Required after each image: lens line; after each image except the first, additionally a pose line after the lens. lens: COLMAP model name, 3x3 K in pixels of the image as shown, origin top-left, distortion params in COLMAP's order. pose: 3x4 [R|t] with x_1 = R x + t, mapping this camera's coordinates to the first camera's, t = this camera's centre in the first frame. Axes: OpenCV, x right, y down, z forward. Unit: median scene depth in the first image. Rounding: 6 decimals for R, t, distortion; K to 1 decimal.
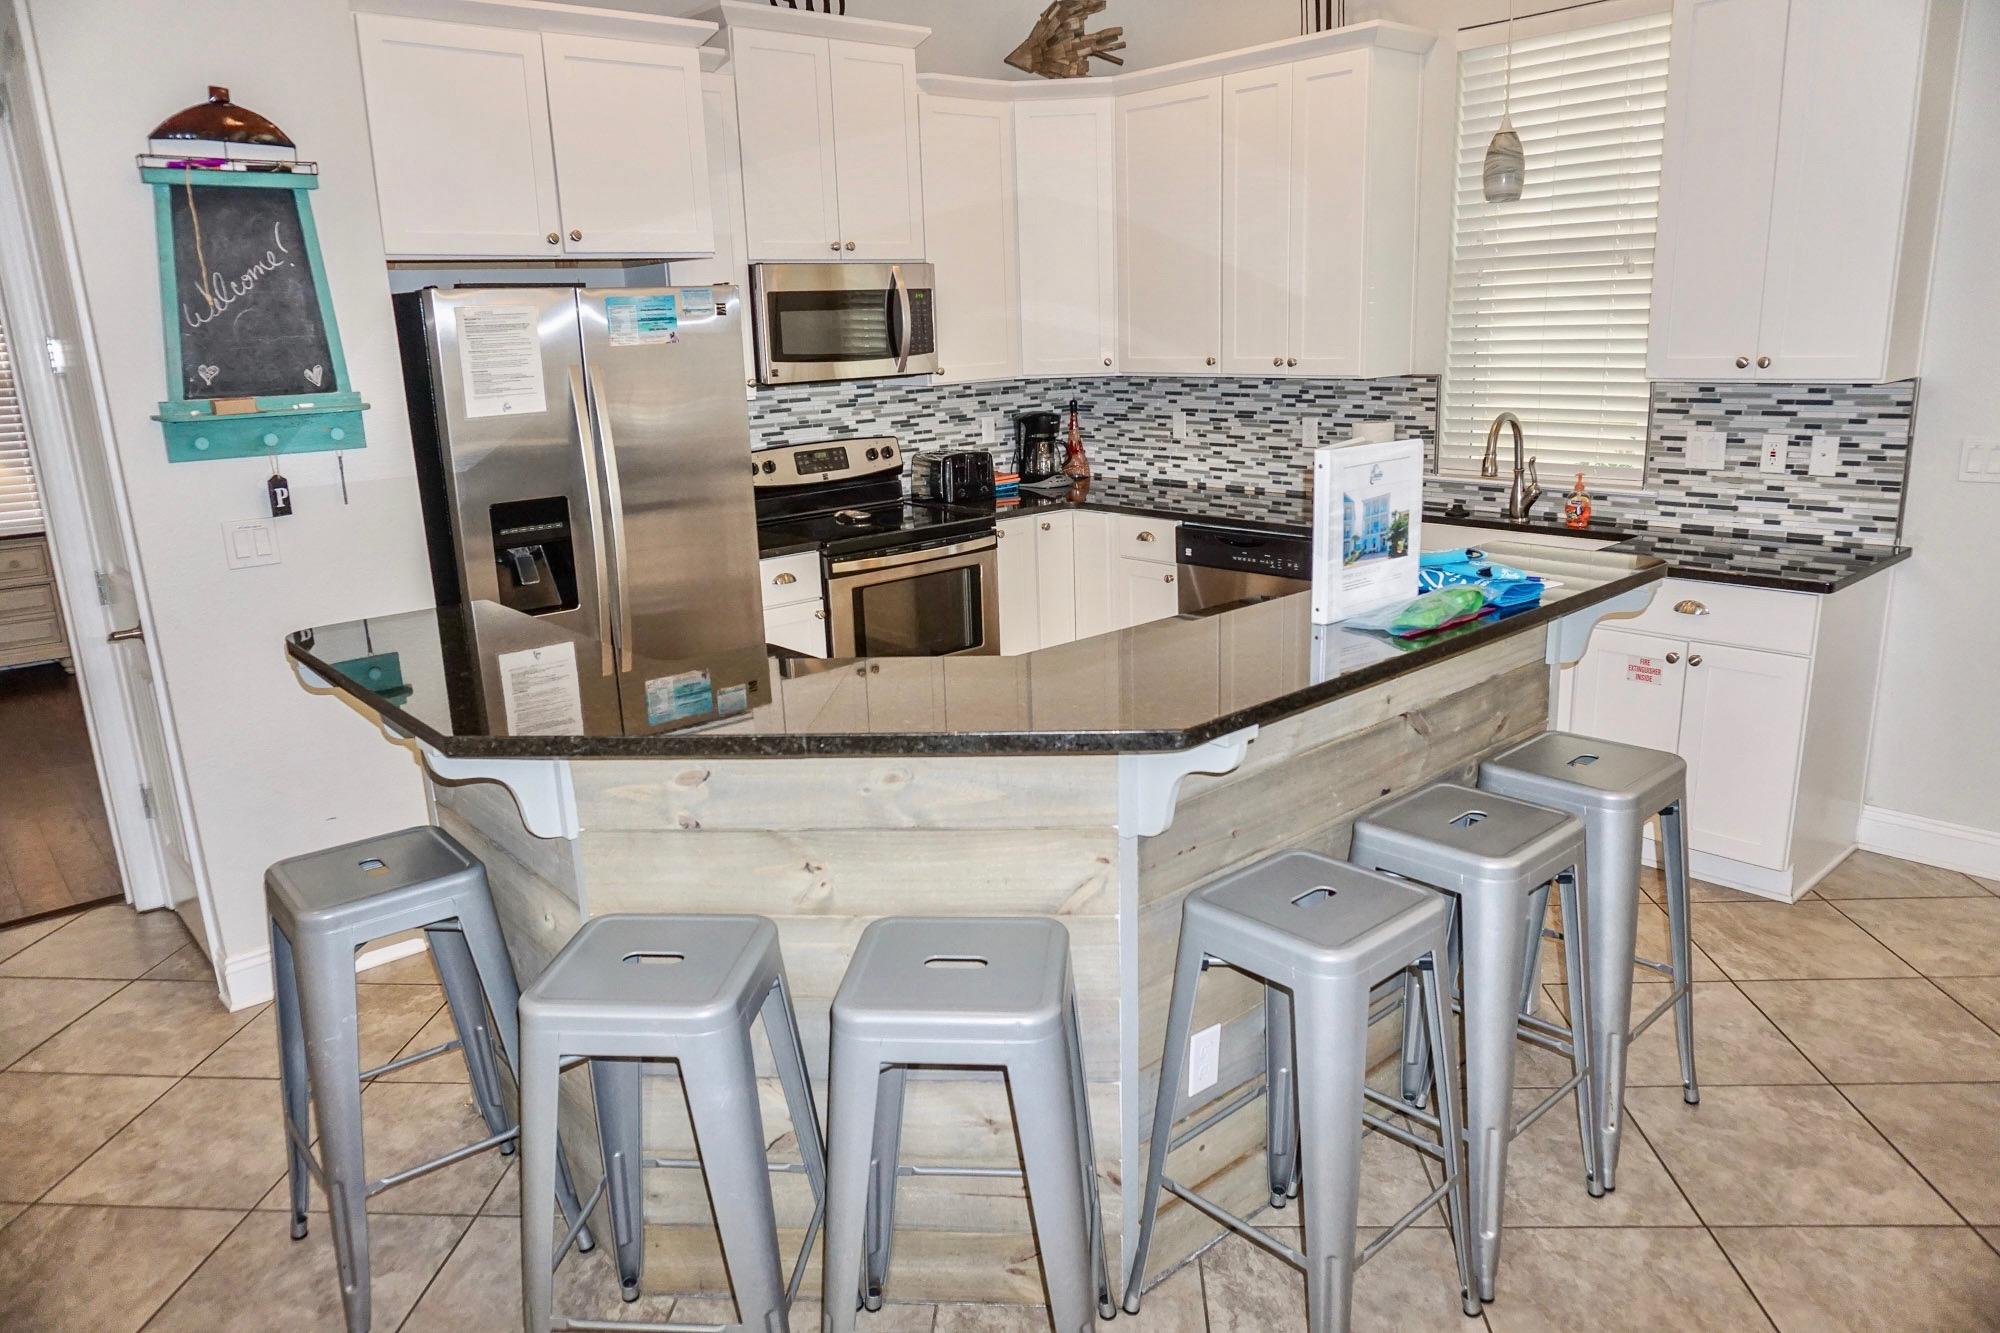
lens RADIAL K [[1356.4, 0, 1000.0], [0, 1356.4, 666.5], [0, 0, 1]] dist [-0.044639, 0.061342]
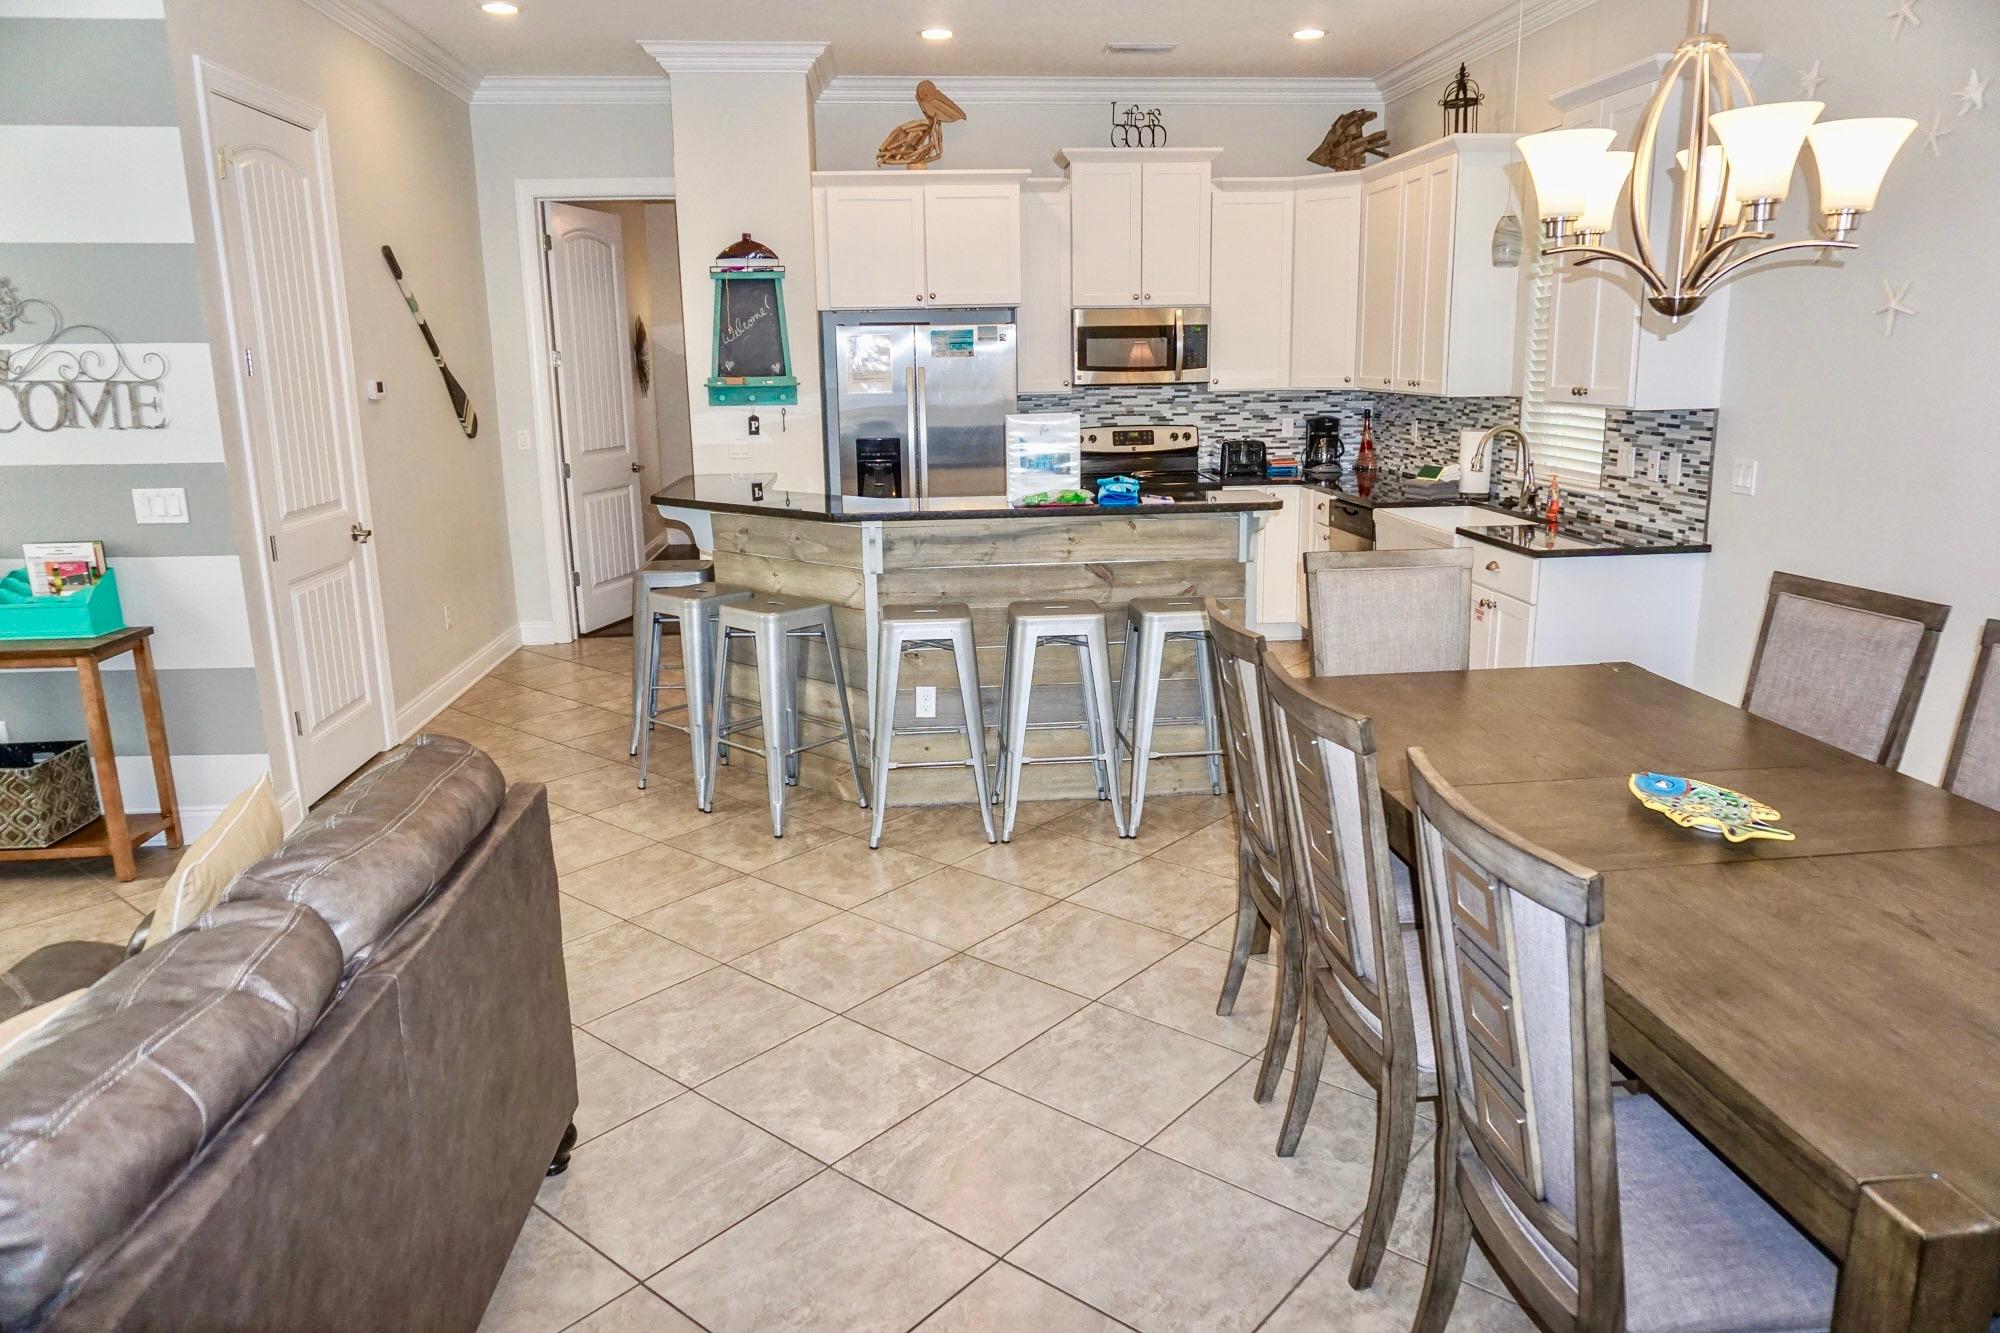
lens RADIAL K [[1381.6, 0, 1010.8], [0, 1381.6, 688.4], [0, 0, 1]] dist [-0.039418, 0.030062]
pose [[0.798658, 0.163161, -0.579245, 0.829614], [-0.161690, 0.985330, 0.054610, 0.071493], [0.579657, 0.050043, 0.813322, -0.366783]]
